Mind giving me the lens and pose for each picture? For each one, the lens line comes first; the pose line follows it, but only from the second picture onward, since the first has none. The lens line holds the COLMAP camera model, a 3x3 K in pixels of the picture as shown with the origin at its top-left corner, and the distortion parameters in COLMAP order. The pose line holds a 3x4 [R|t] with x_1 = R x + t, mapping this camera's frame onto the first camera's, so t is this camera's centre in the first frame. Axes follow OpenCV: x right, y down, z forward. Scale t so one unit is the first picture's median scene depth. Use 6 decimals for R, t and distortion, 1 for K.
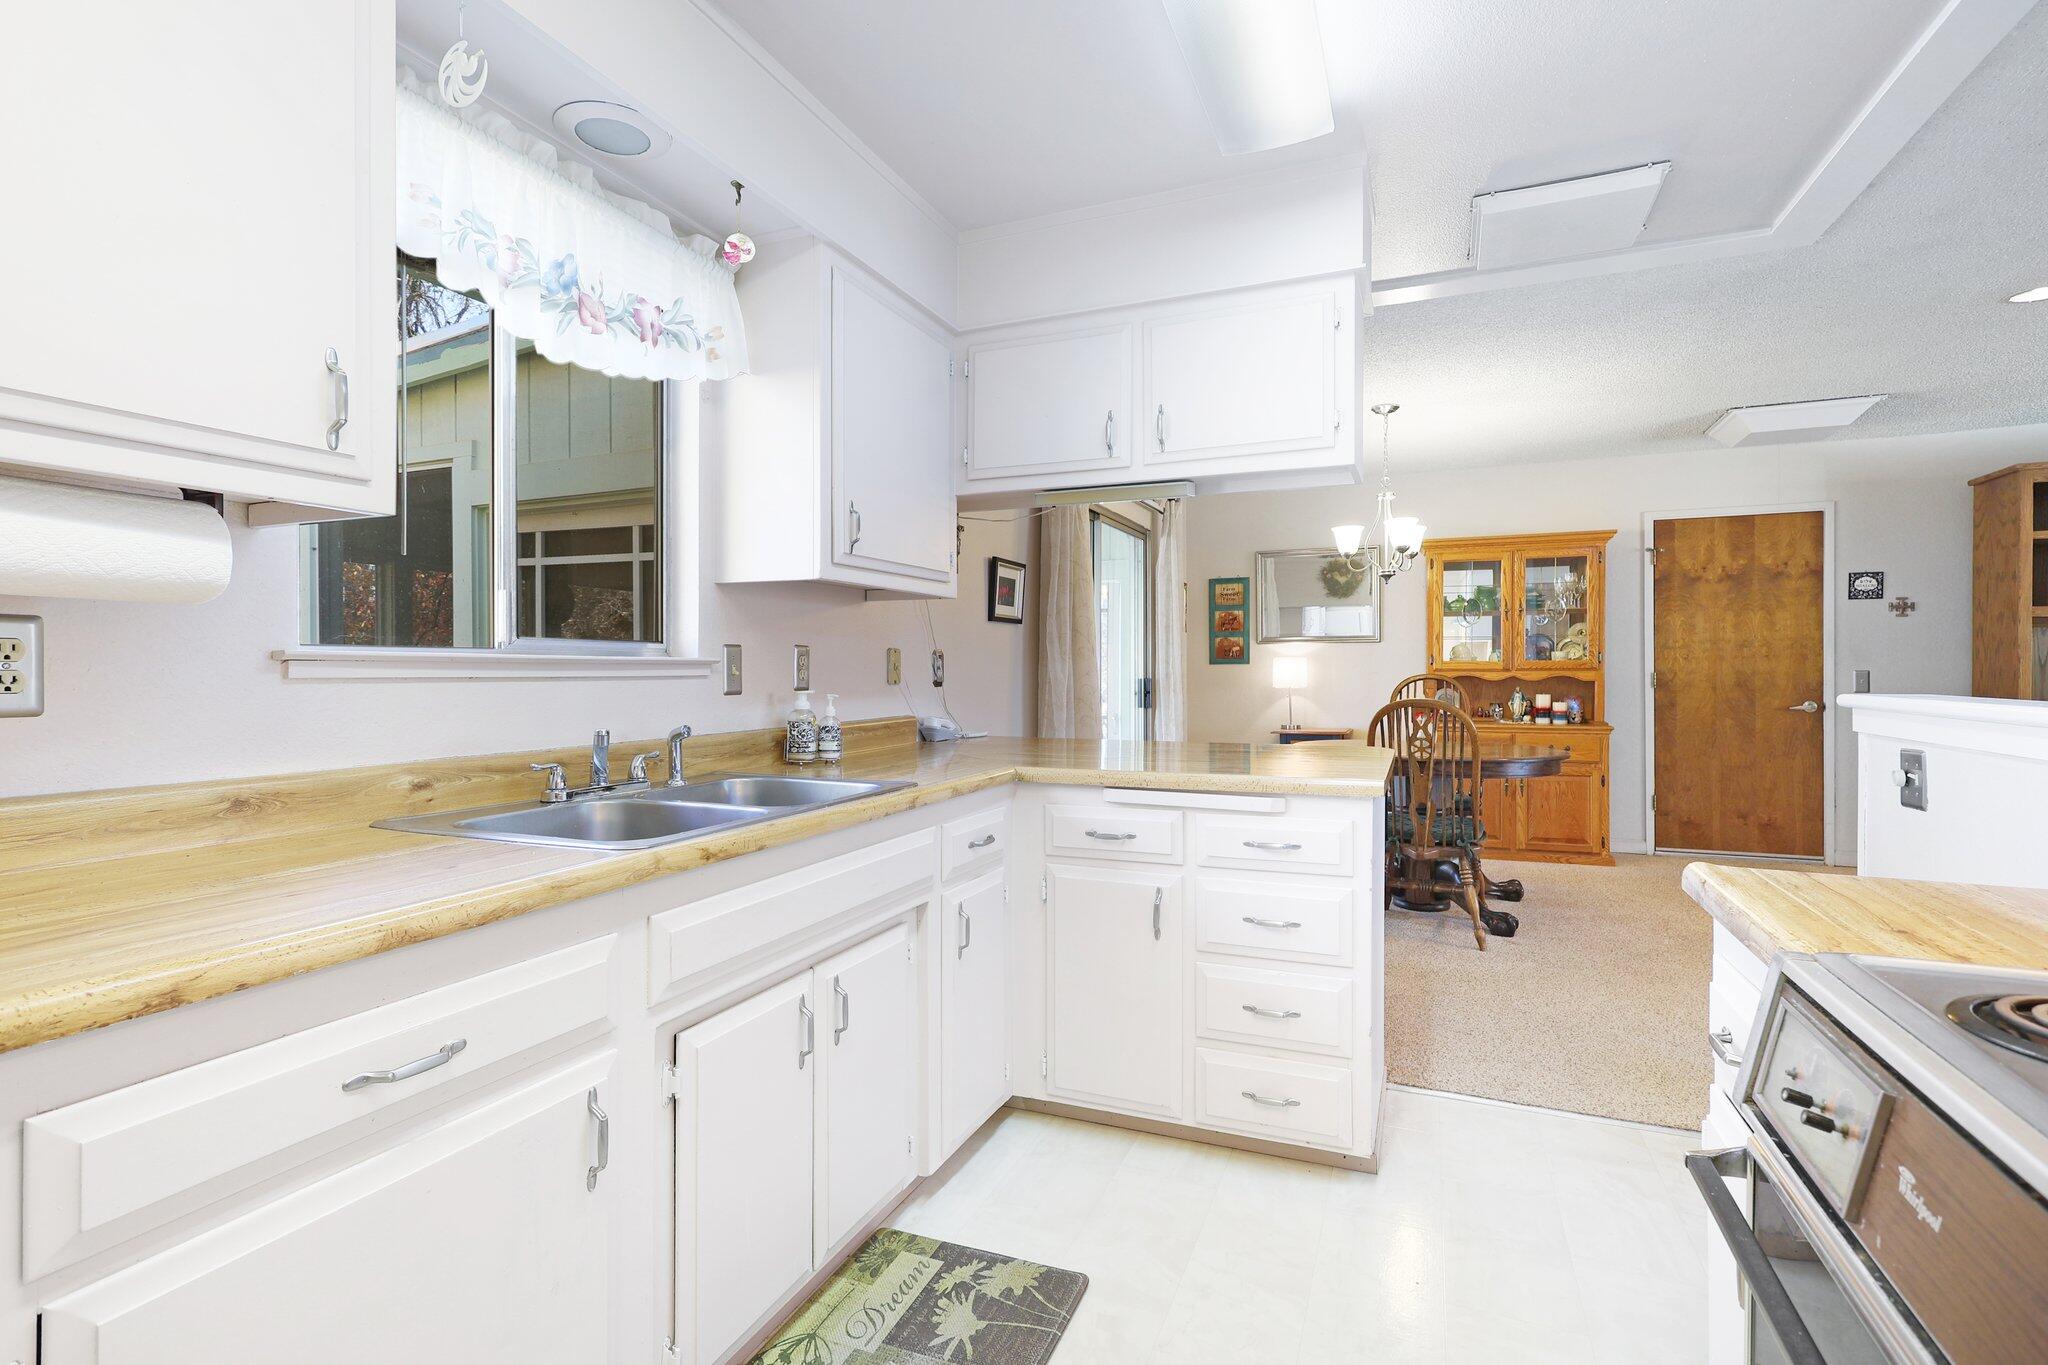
lens RADIAL K [[995.5, 0, 979.8], [0, 995.5, 673.1], [0, 0, 1]] dist [0.000400, 0.000537]
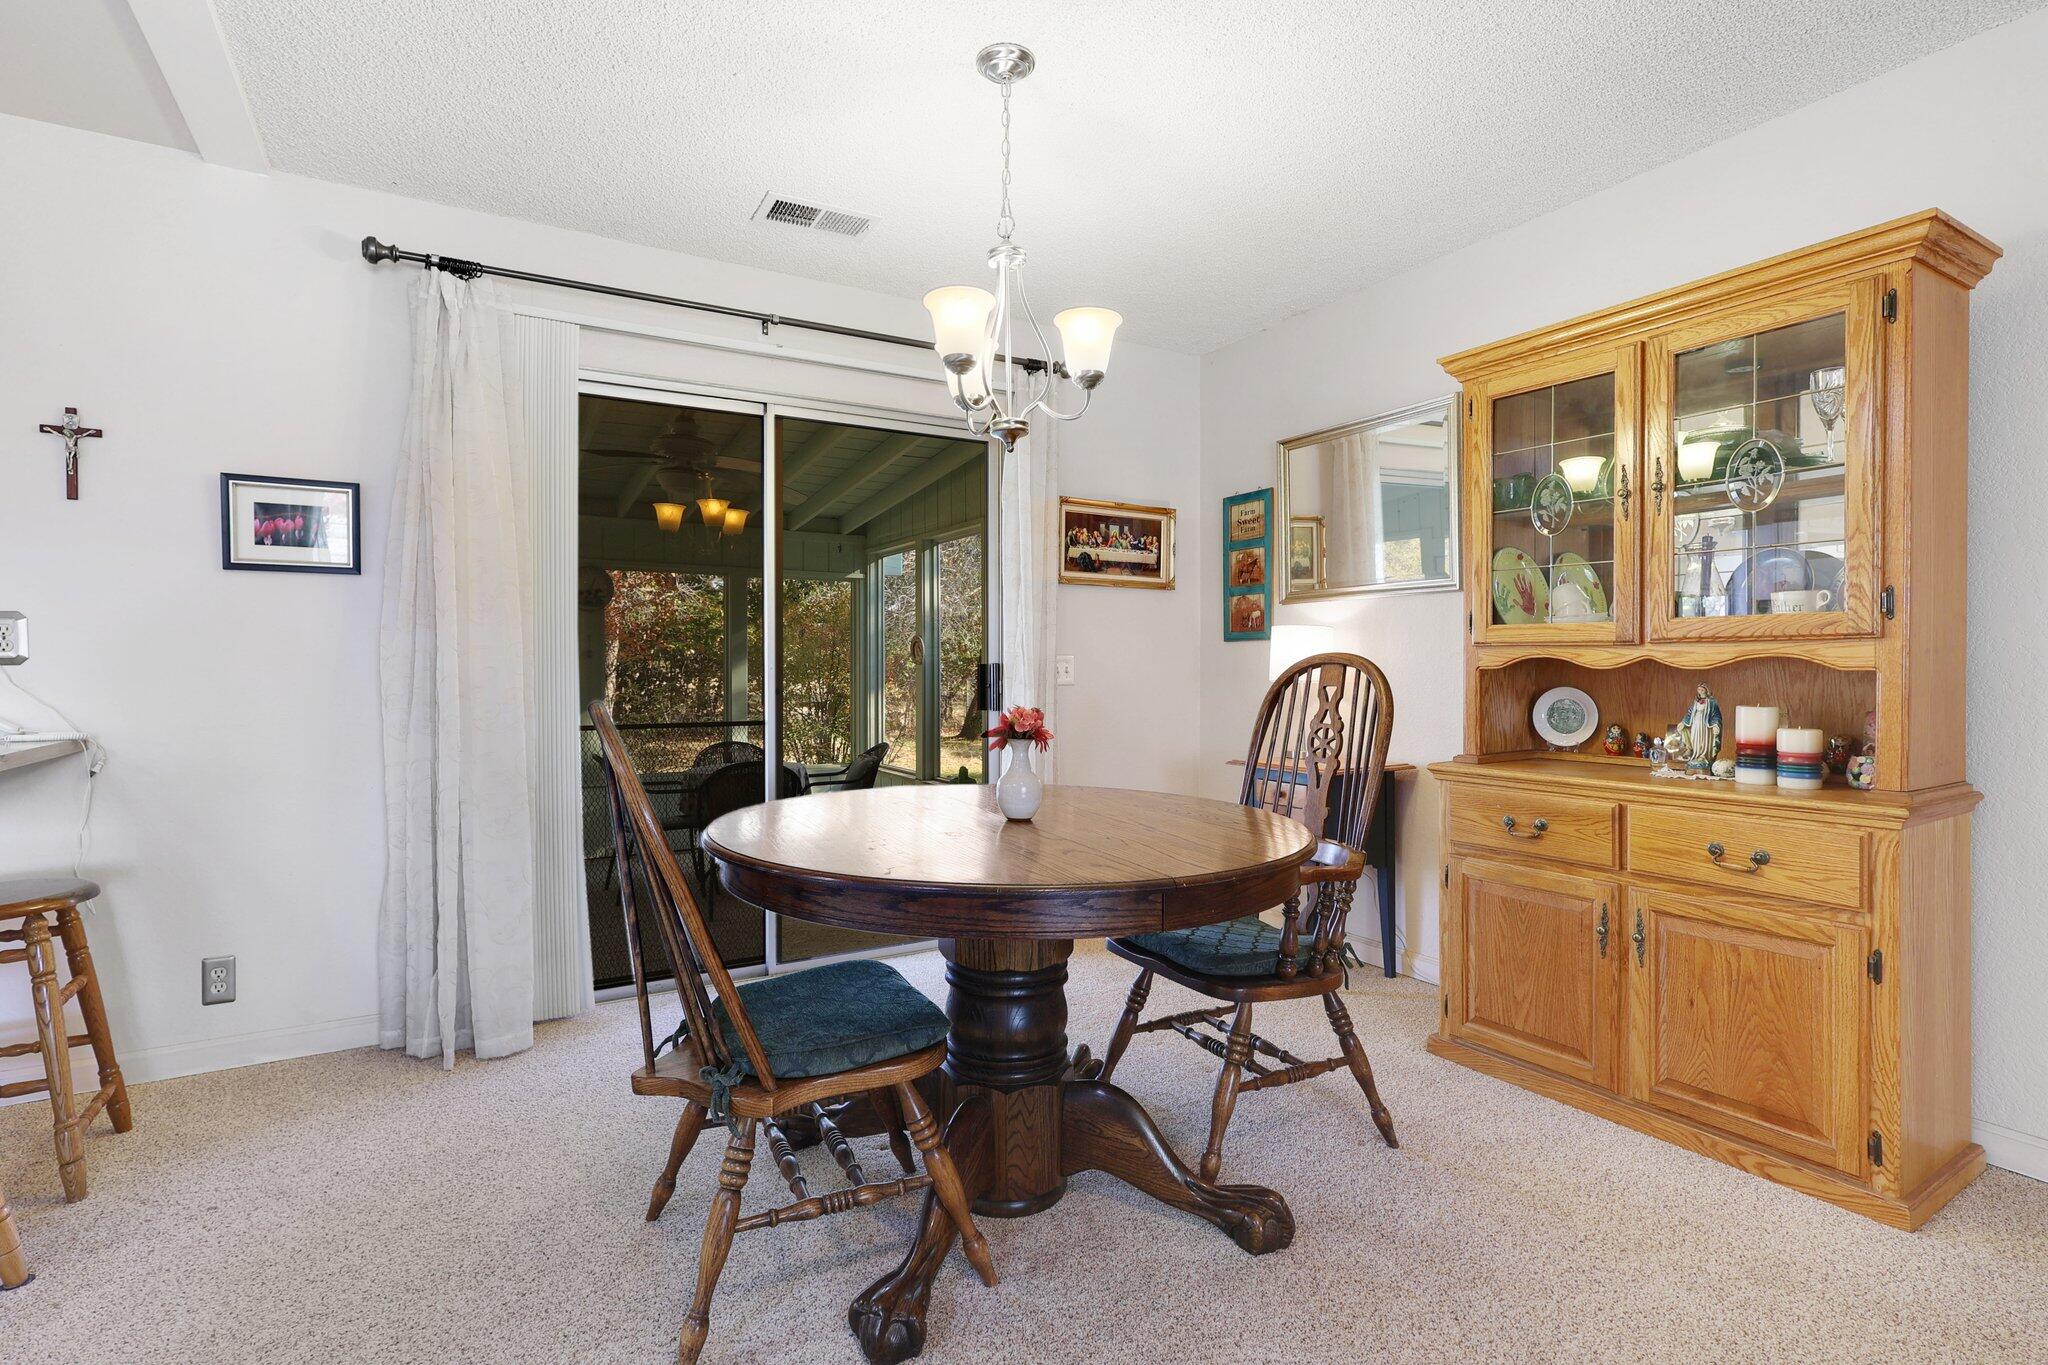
lens RADIAL K [[995.5, 0, 979.8], [0, 995.5, 673.1], [0, 0, 1]] dist [0.000400, 0.000537]
pose [[0.798233, 0.007064, -0.602308, 0.567408], [-0.004392, 0.999973, 0.005906, 0.007887], [0.602333, -0.002069, 0.798242, 0.529753]]
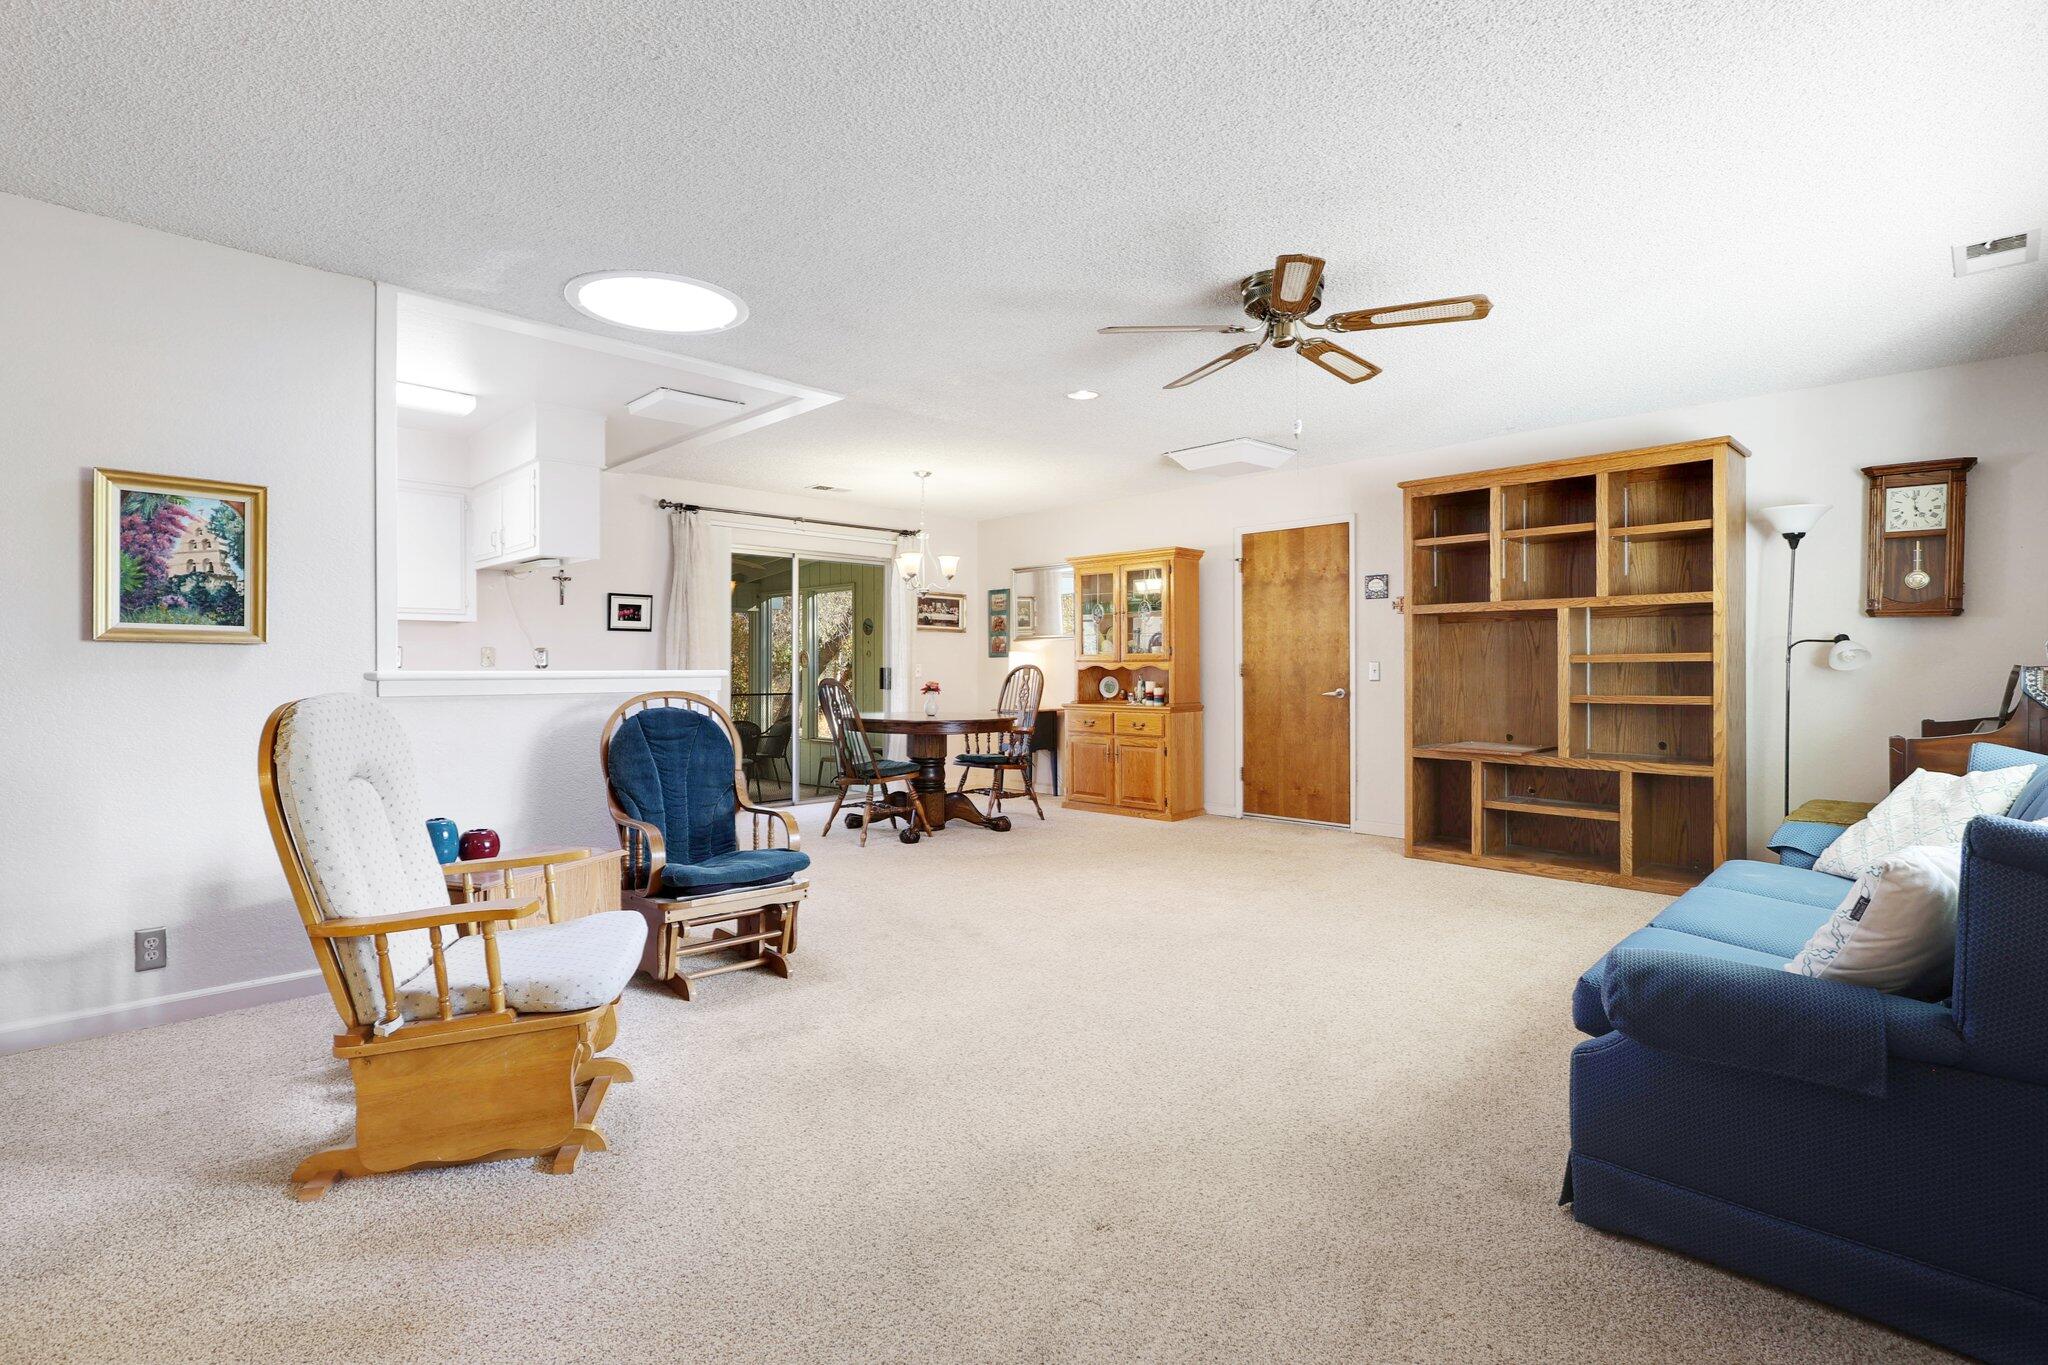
lens RADIAL K [[995.5, 0, 979.8], [0, 995.5, 673.1], [0, 0, 1]] dist [0.000400, 0.000537]
pose [[0.918756, 0.005106, -0.394793, 0.869759], [-0.004310, 0.999986, 0.002902, 0.008809], [0.394802, -0.000965, 0.918766, -0.207990]]
